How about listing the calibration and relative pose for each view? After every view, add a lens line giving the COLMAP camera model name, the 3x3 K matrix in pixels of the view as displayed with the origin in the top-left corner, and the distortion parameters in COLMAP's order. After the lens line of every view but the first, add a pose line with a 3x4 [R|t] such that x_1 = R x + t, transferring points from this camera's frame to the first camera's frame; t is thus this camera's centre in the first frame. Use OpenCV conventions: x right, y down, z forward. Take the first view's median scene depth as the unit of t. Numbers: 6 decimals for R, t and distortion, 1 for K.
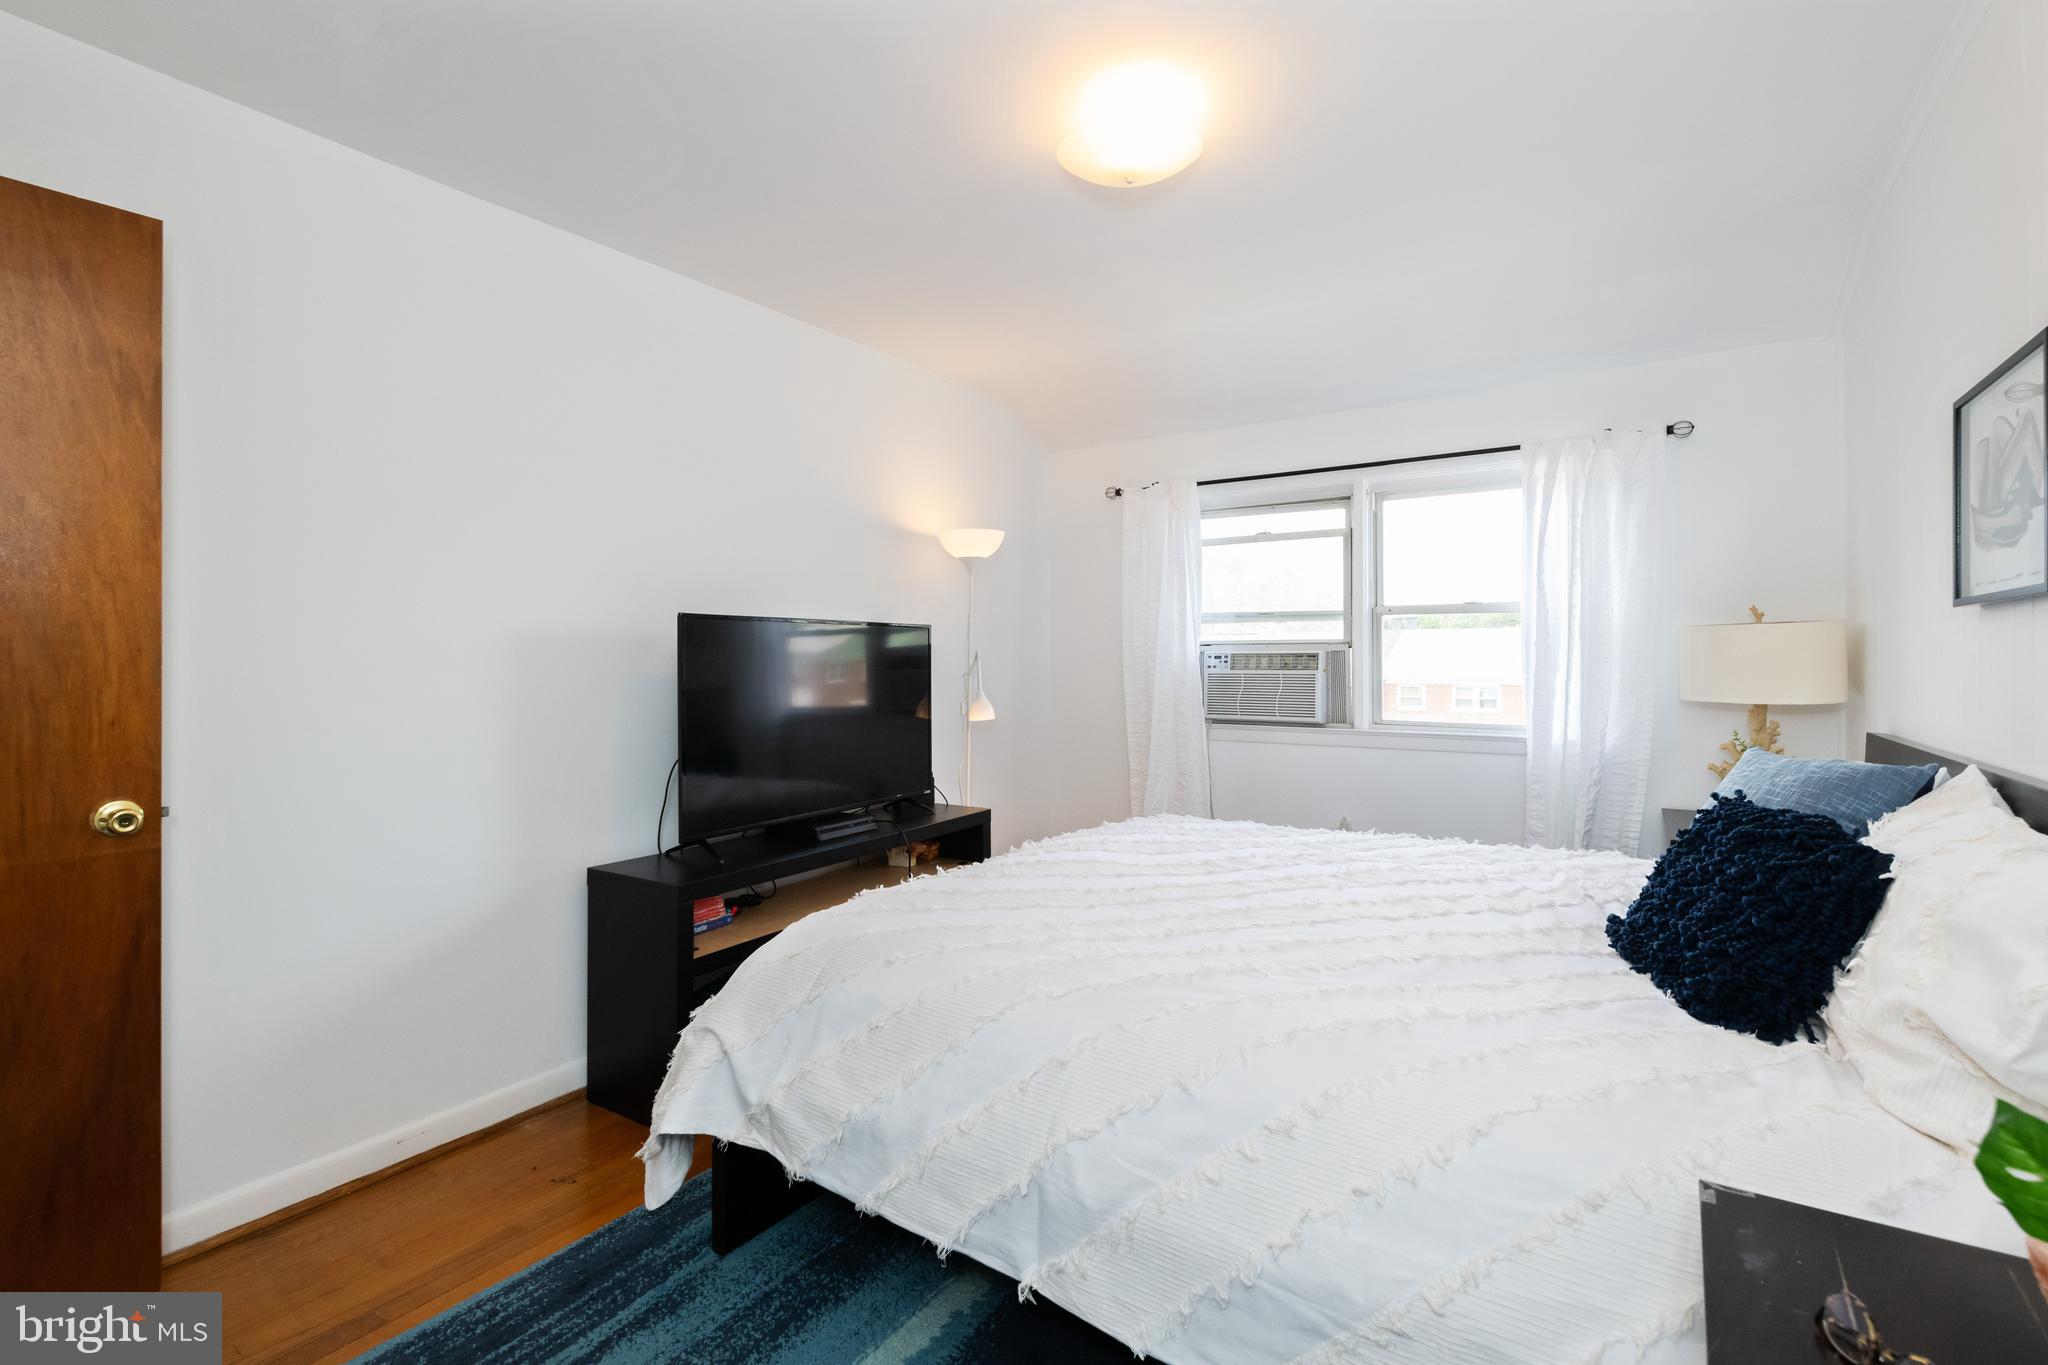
lens RADIAL K [[836.9, 0, 1023.6], [0, 836.9, 662.9], [0, 0, 1]] dist [0.000838, -0.000059]
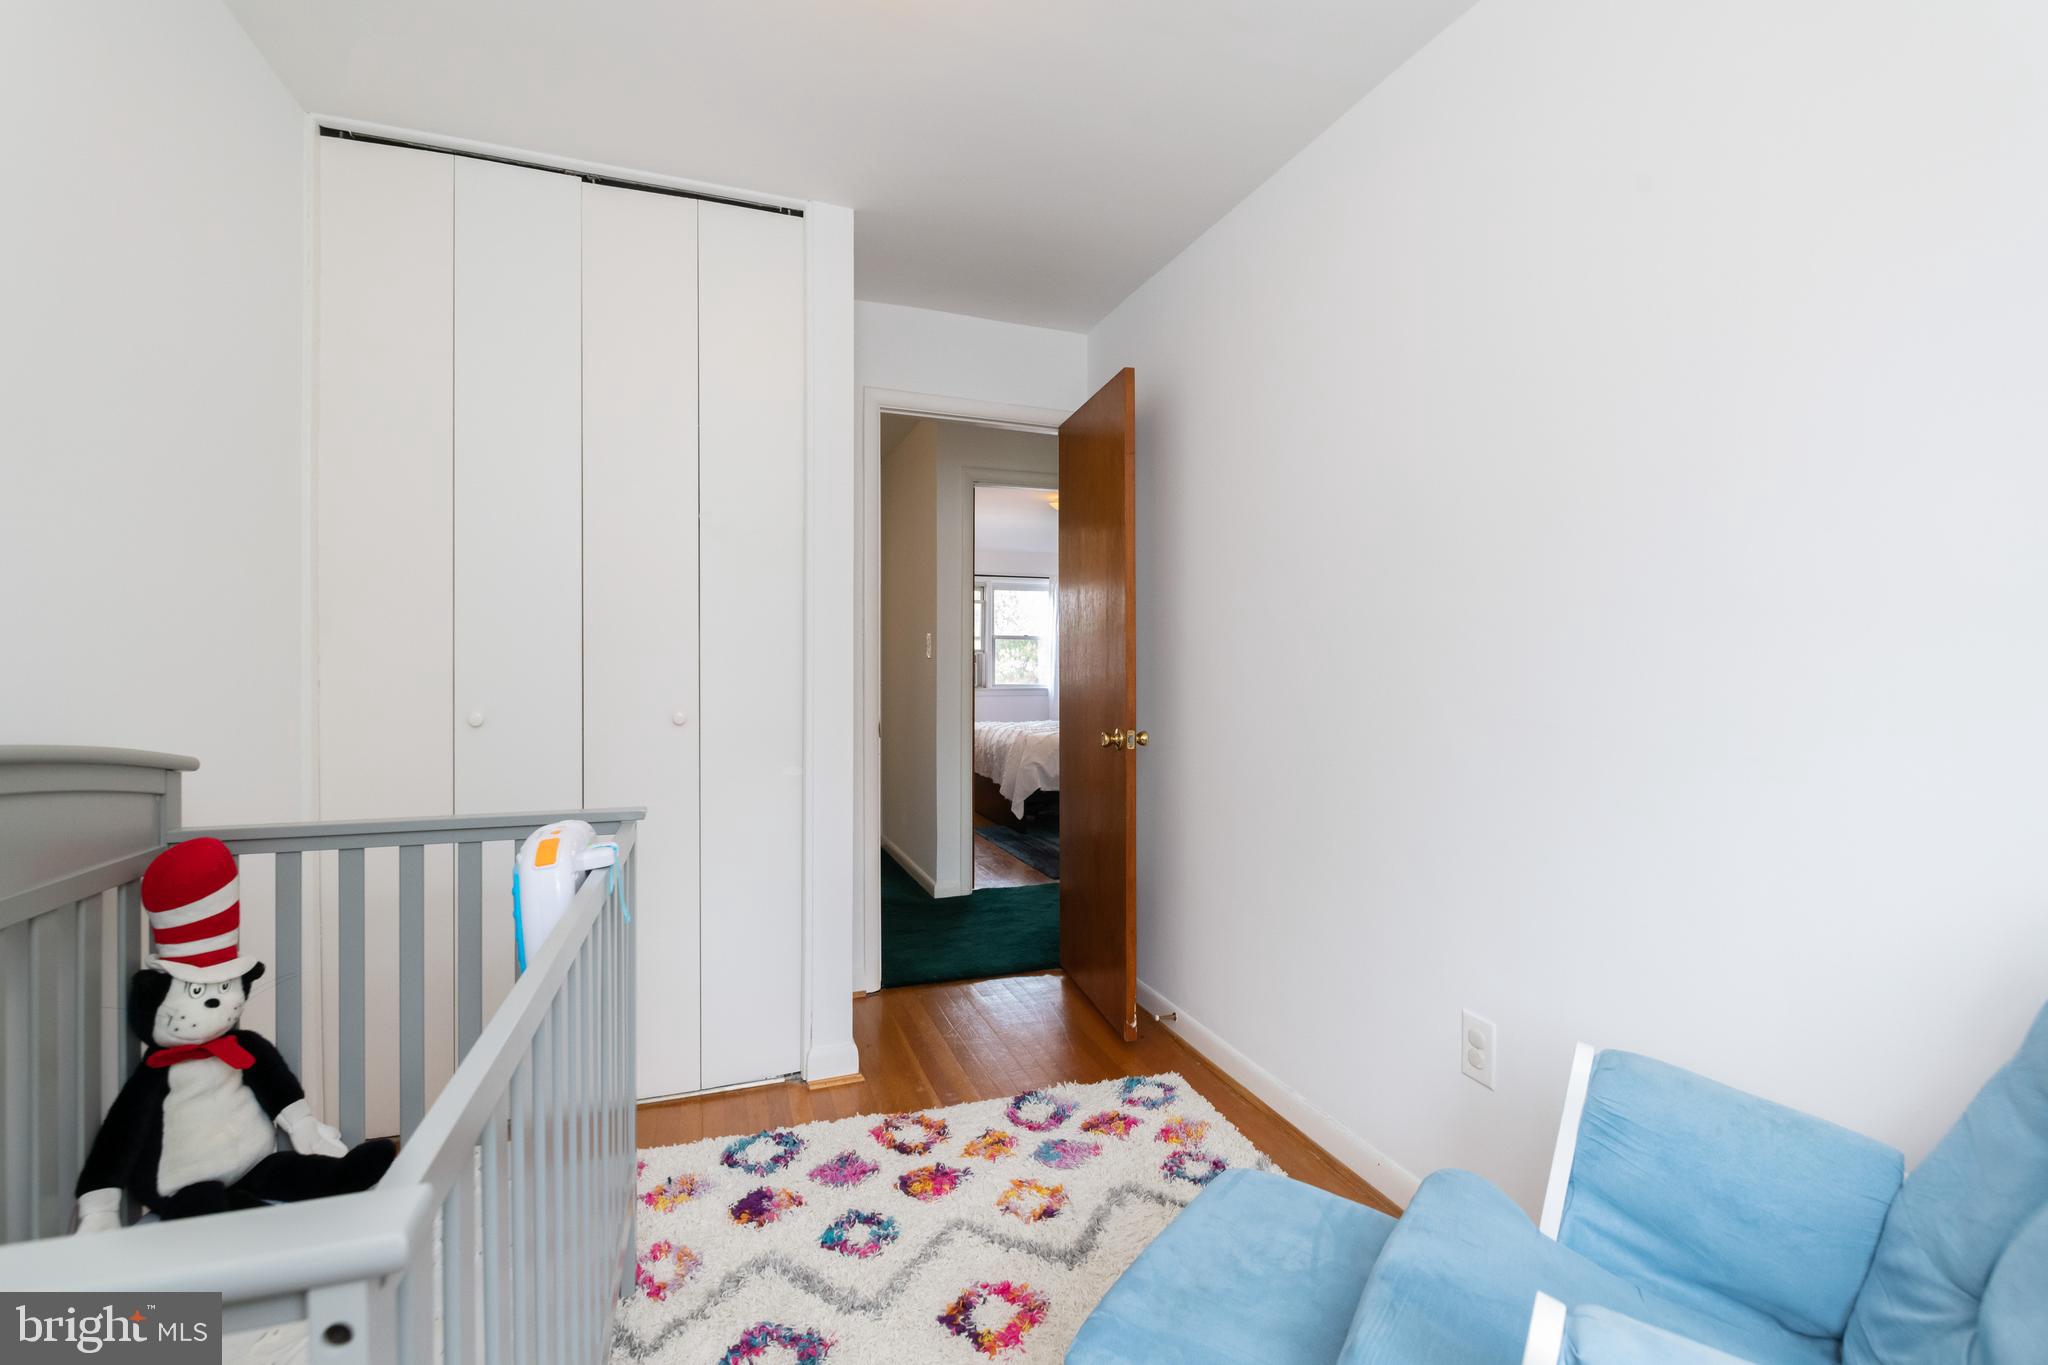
lens RADIAL K [[882.1, 0, 1032.5], [0, 882.1, 680.1], [0, 0, 1]] dist [-0.000569, -0.000427]
pose [[0.615449, -0.012335, 0.788080, -1.426787], [0.002621, 0.999904, 0.013604, 0.023494], [-0.788173, -0.006308, 0.615422, -0.586035]]
